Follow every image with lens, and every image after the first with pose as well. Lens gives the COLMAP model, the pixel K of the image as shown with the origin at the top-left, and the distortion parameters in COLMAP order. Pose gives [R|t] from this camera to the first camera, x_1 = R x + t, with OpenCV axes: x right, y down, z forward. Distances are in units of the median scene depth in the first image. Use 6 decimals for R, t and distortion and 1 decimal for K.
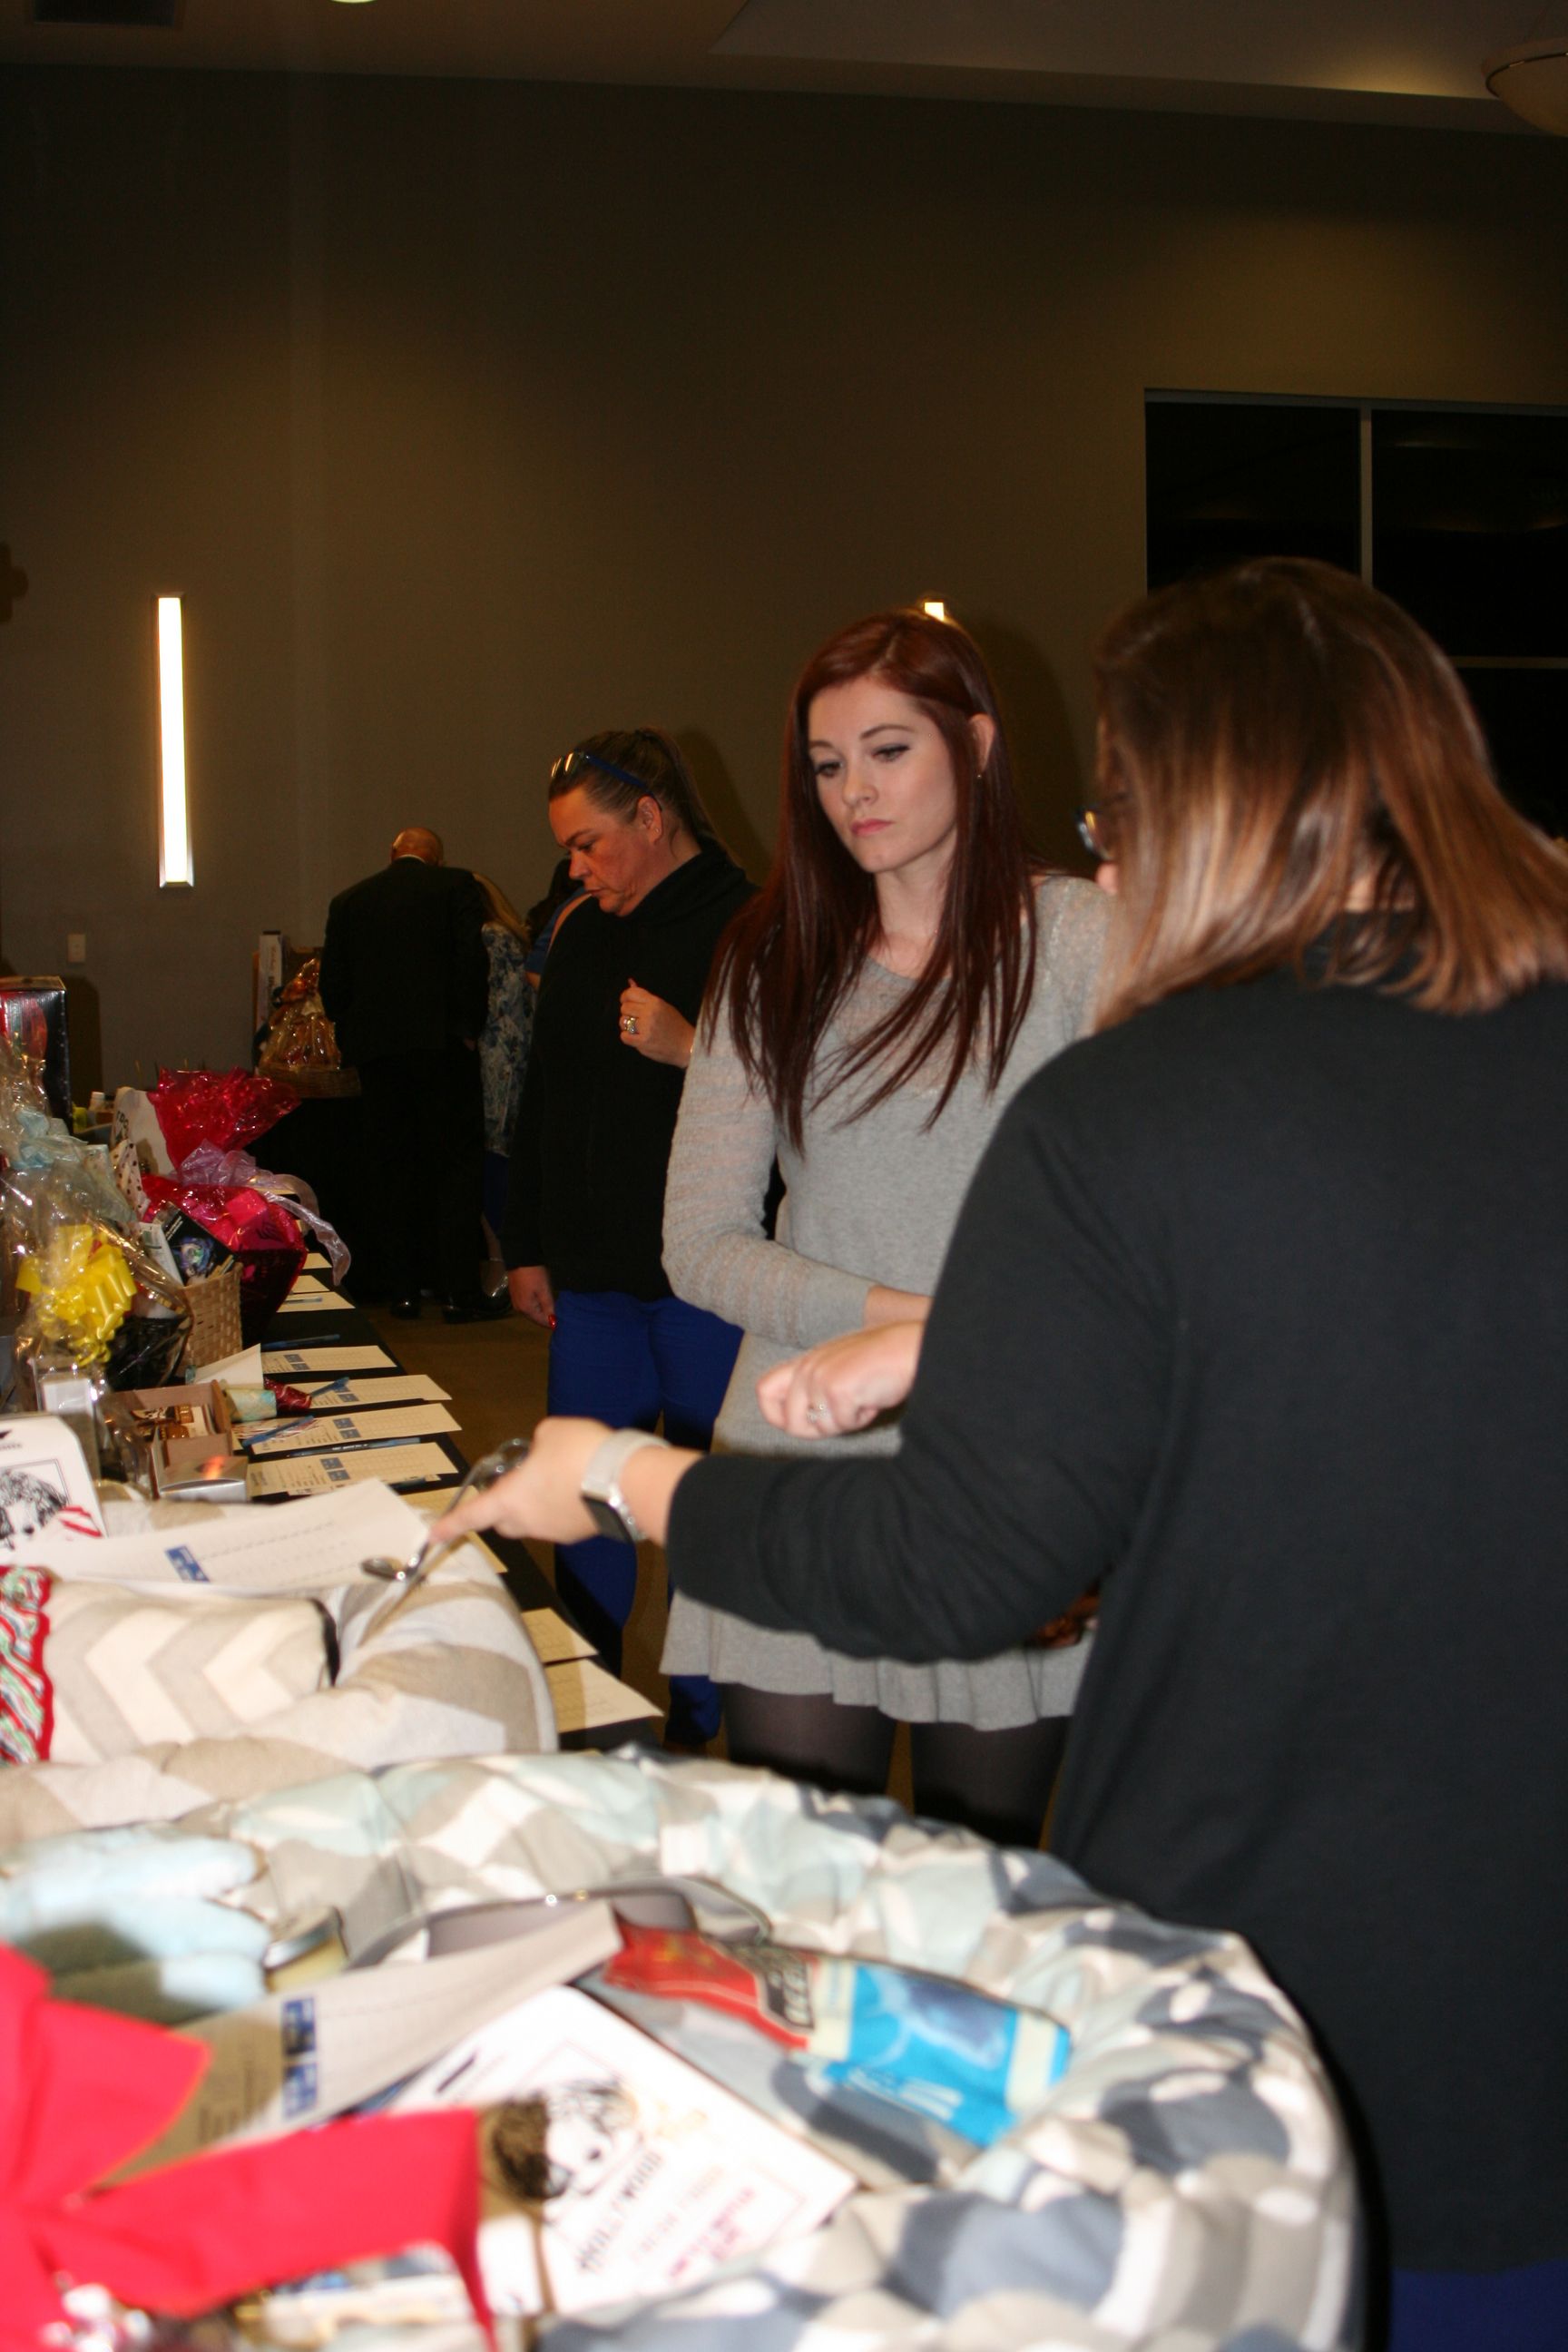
lens RADIAL K [[3150.2, 0, 784.0], [0, 3150.2, 1176.0], [0, 0, 1]] dist [-0.137577, 0.024669]
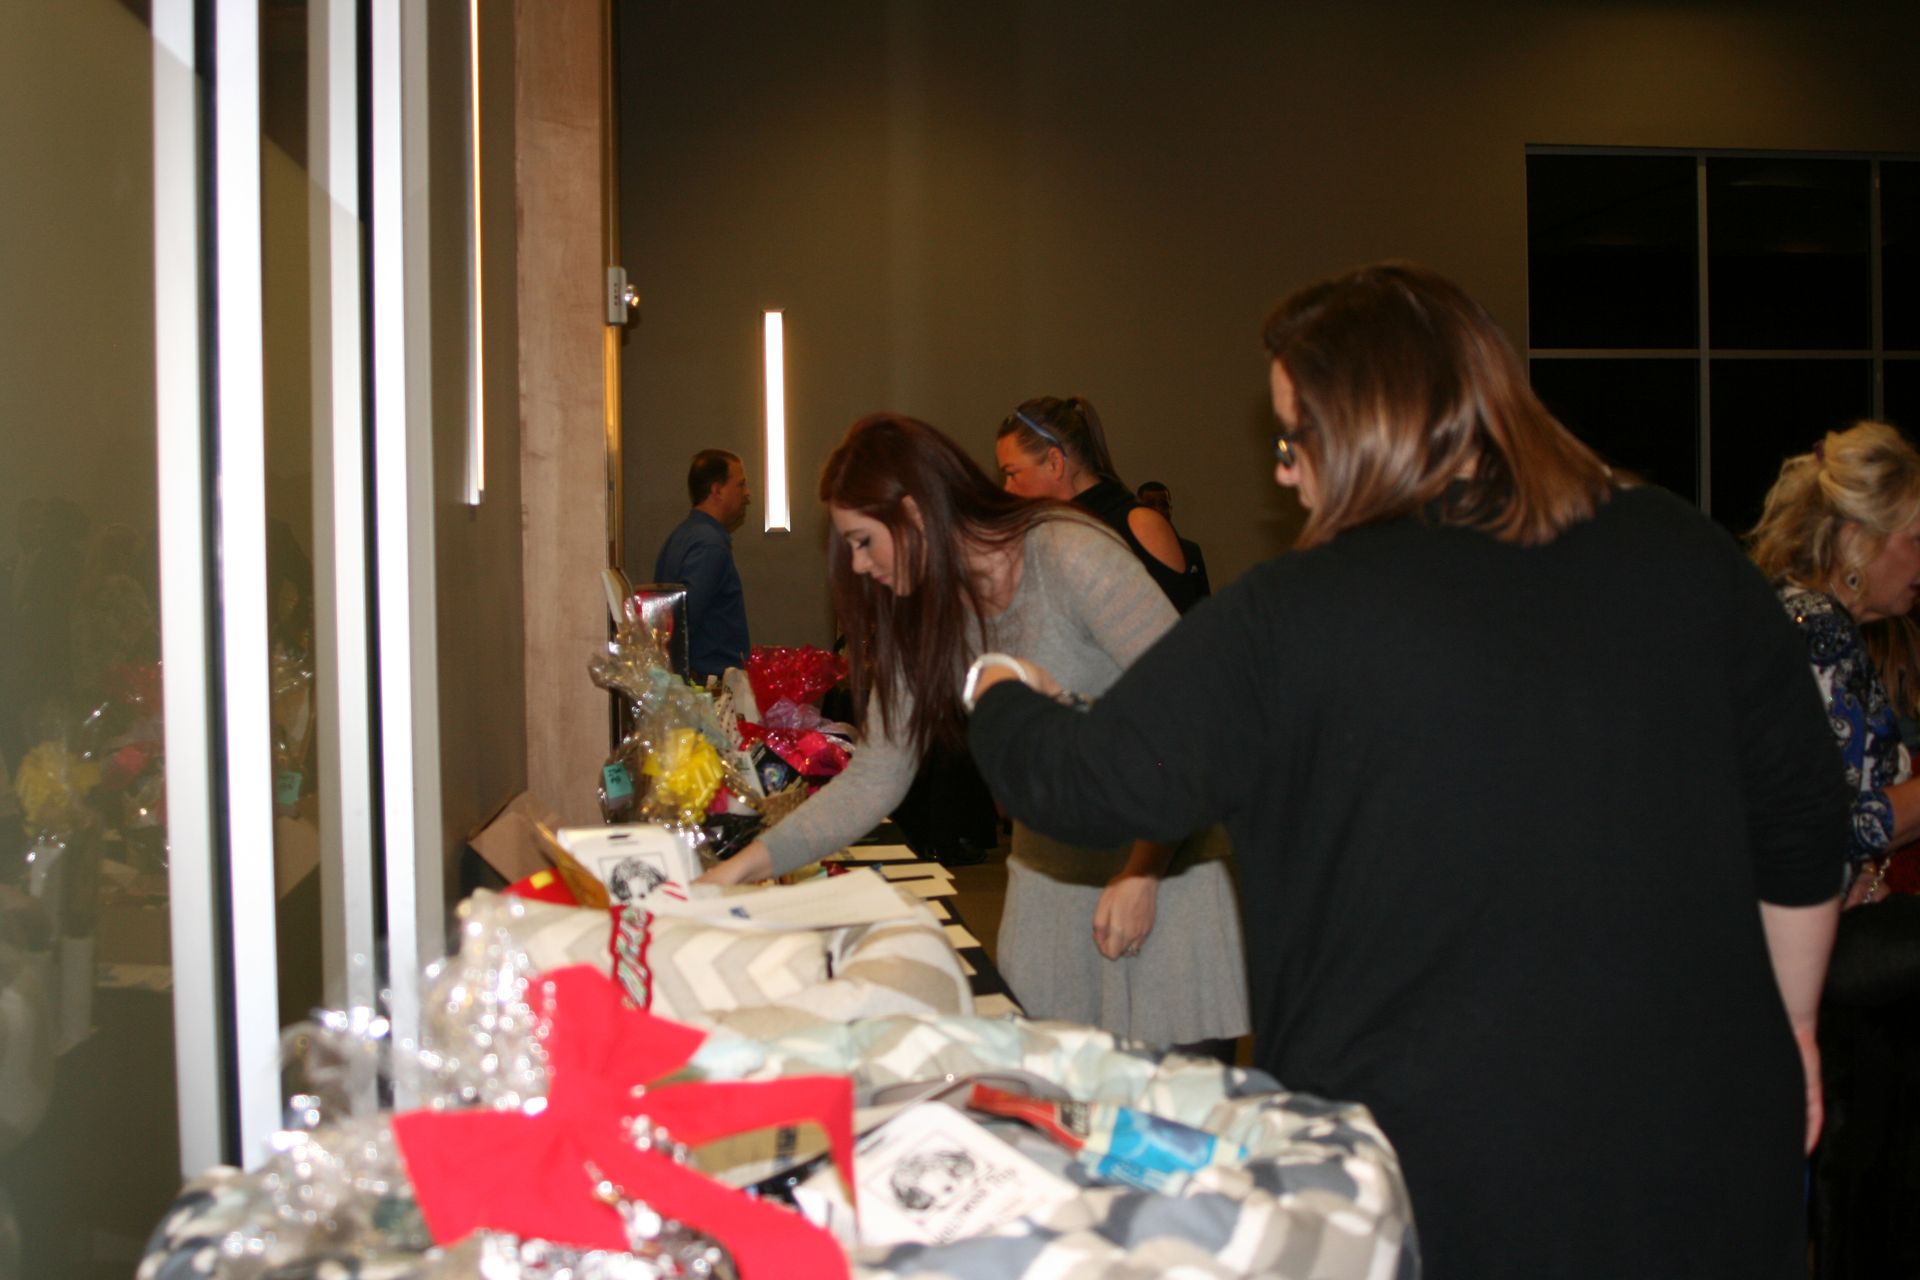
lens RADIAL K [[2571.6, 0, 960.0], [0, 2571.6, 640.0], [0, 0, 1]] dist [-0.137577, 0.024669]
pose [[0.992178, 0.002955, -0.124800, 0.083854], [-0.010021, 0.998379, -0.056028, 0.064986], [0.124432, 0.056840, 0.990599, -0.284888]]
